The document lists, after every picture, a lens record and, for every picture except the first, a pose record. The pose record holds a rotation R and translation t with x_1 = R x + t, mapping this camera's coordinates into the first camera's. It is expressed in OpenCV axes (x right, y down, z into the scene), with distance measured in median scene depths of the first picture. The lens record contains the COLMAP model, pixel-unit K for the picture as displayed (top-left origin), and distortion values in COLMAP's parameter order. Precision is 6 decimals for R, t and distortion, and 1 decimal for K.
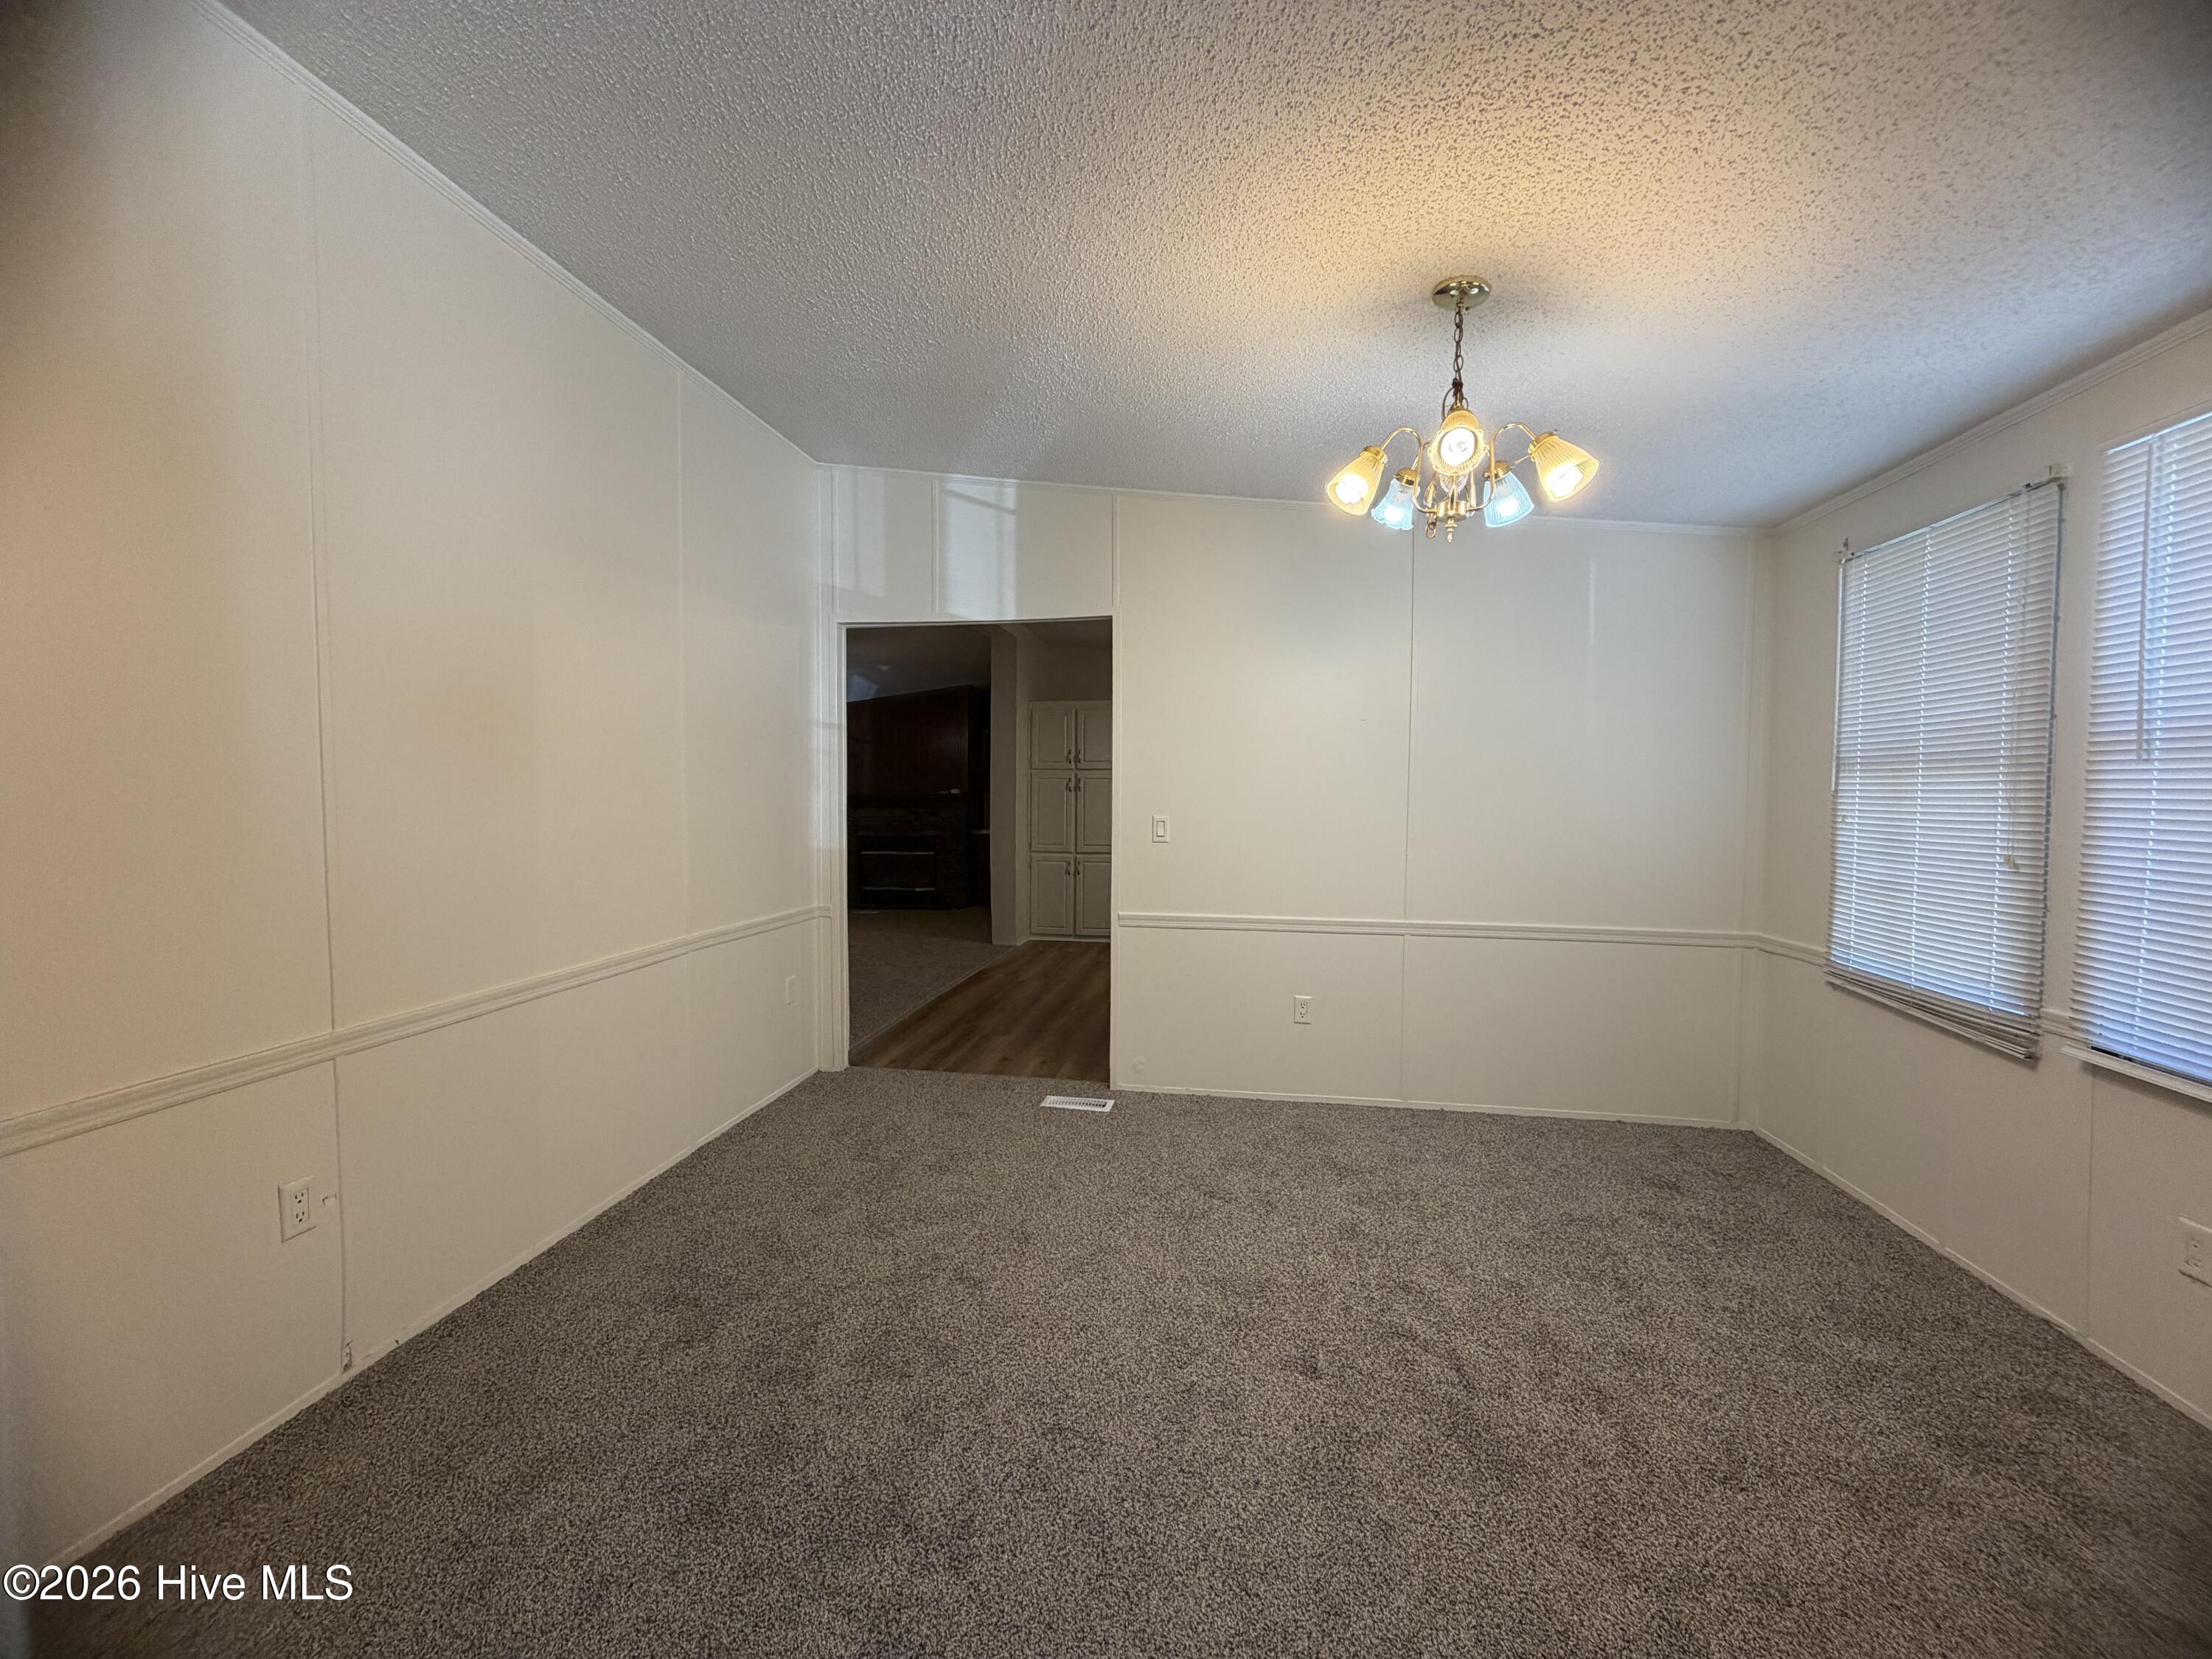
lens RADIAL K [[892.2, 0, 1099.6], [0, 892.2, 830.0], [0, 0, 1]] dist [0.001728, -0.000417]
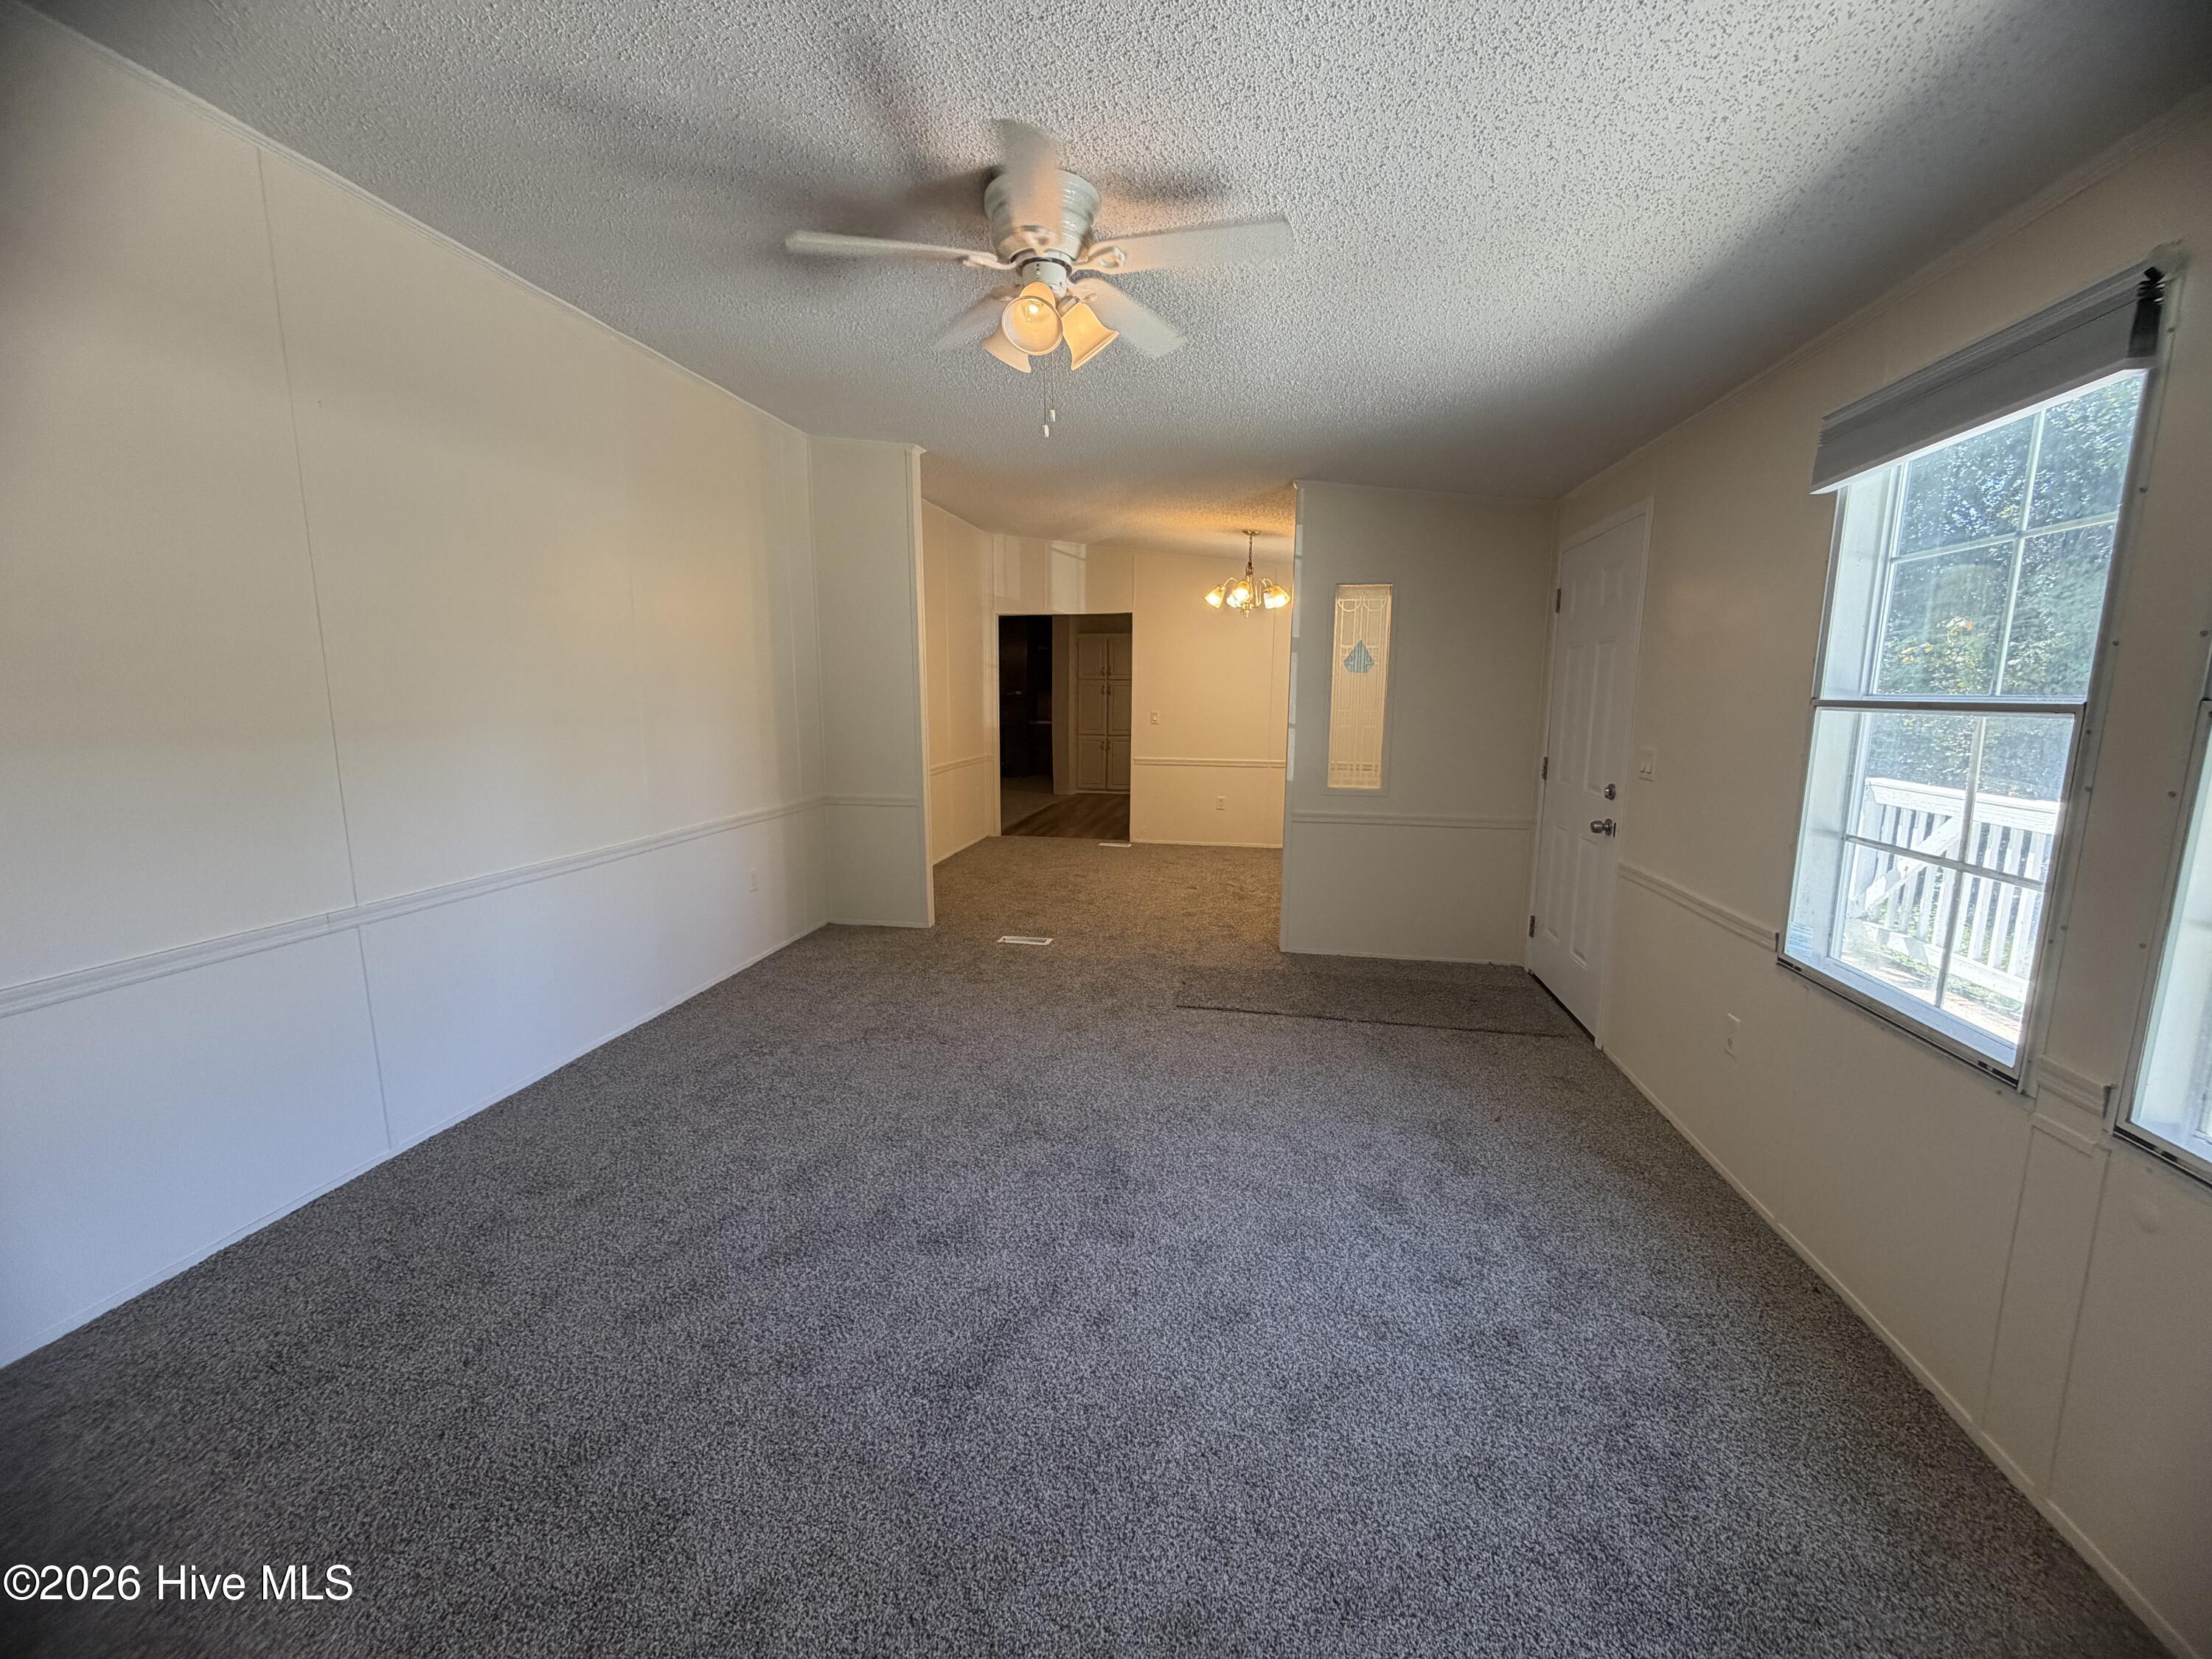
lens RADIAL K [[892.2, 0, 1099.6], [0, 892.2, 830.0], [0, 0, 1]] dist [0.001728, -0.000417]
pose [[0.999812, 0.006697, -0.018174, -0.020830], [-0.004558, 0.993323, 0.115281, 0.017965], [0.018825, -0.115176, 0.993167, -1.043036]]
